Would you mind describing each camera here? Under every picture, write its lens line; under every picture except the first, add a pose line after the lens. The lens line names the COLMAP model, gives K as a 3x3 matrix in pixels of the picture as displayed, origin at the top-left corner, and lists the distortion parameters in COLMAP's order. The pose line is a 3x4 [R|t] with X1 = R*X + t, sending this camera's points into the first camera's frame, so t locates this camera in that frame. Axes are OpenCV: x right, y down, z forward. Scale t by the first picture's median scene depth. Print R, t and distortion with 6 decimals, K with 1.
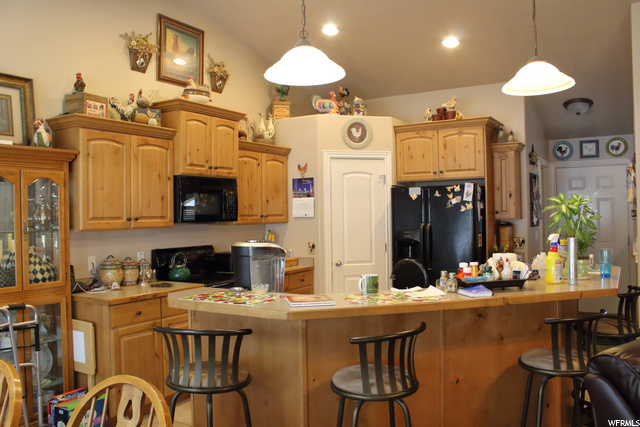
lens RADIAL K [[531.9, 0, 320.0], [0, 531.9, 213.5], [0, 0, 1]] dist [-0.136422, 0.103355]
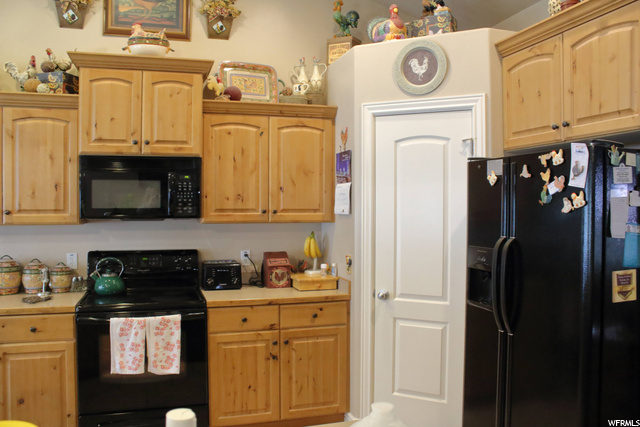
lens RADIAL K [[531.9, 0, 320.0], [0, 531.9, 213.5], [0, 0, 1]] dist [-0.136422, 0.103355]
pose [[0.743737, 0.027968, -0.667887, 0.394960], [-0.012848, 0.999538, 0.027548, -0.011959], [0.668349, -0.011908, 0.743753, 0.557923]]
